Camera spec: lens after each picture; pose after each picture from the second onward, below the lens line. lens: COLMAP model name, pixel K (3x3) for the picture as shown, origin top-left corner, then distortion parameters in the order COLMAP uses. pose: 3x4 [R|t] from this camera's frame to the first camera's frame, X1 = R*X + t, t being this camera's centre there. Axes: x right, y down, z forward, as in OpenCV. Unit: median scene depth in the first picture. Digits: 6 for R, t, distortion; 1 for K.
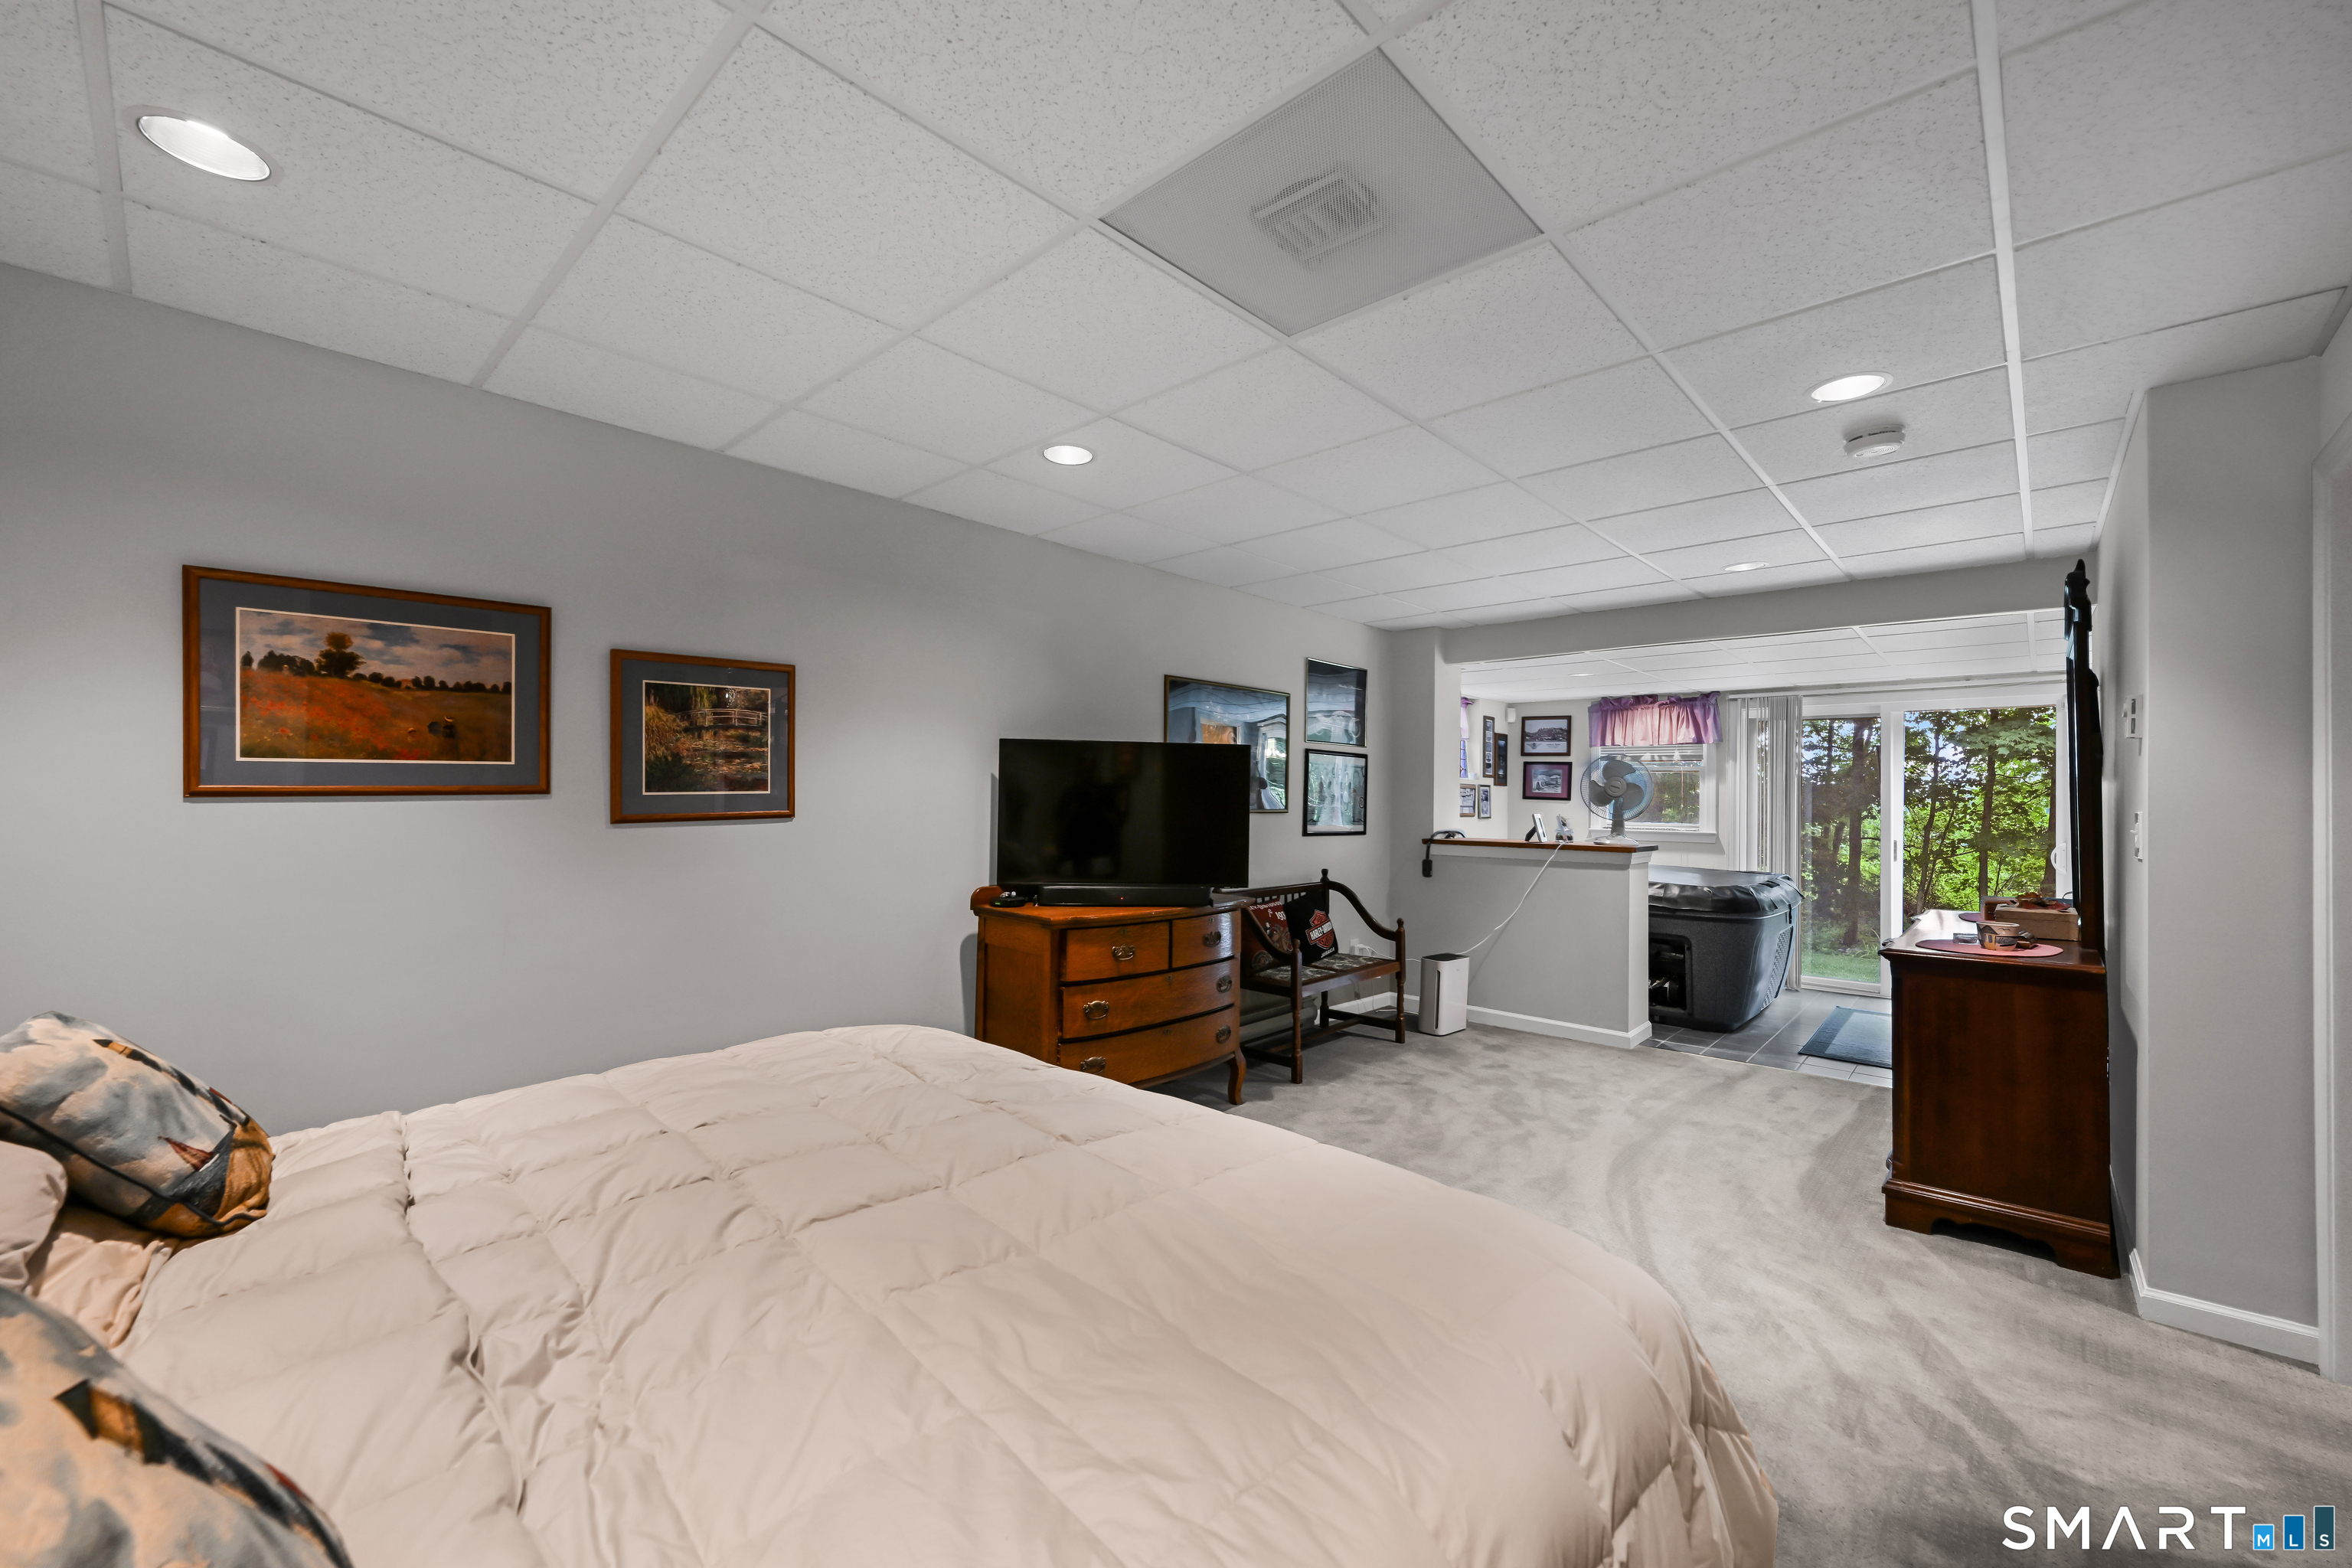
lens RADIAL K [[940.1, 0, 1188.3], [0, 940.1, 795.1], [0, 0, 1]] dist [0.001348, 0.000438]
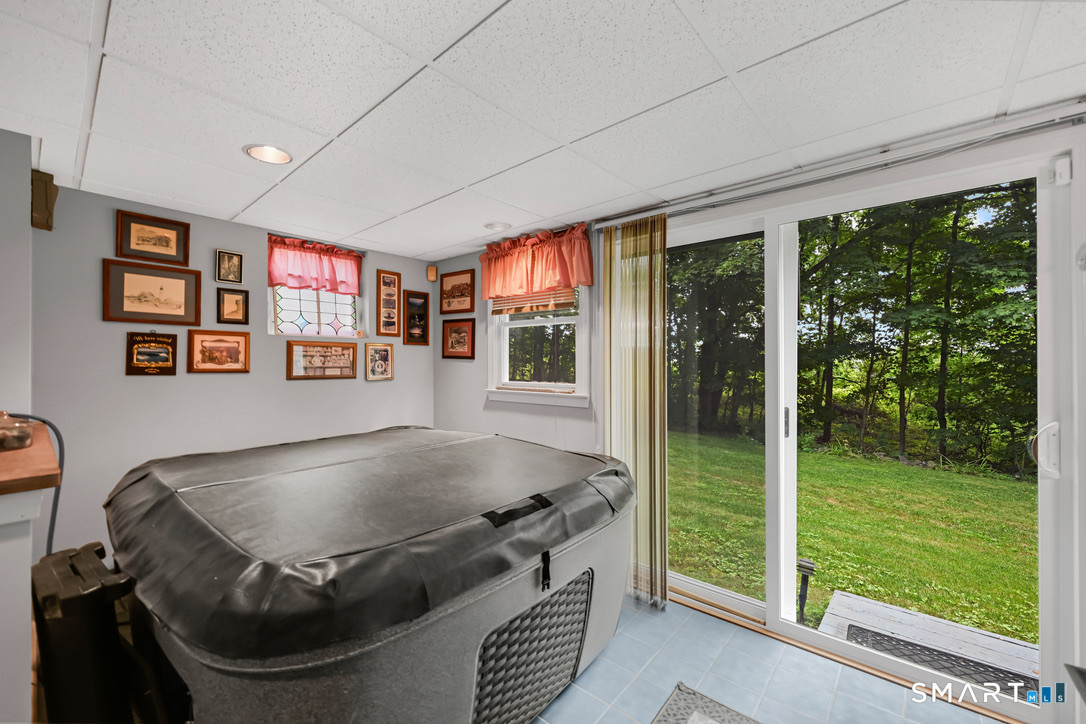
lens RADIAL K [[440.2, 0, 537.6], [0, 440.2, 358.8], [0, 0, 1]] dist [-0.001180, -0.000446]
pose [[0.999800, -0.015939, 0.012077, 0.450156], [0.015949, 0.999873, -0.000678, 0.006194], [-0.012064, 0.000870, 0.999927, 0.542627]]
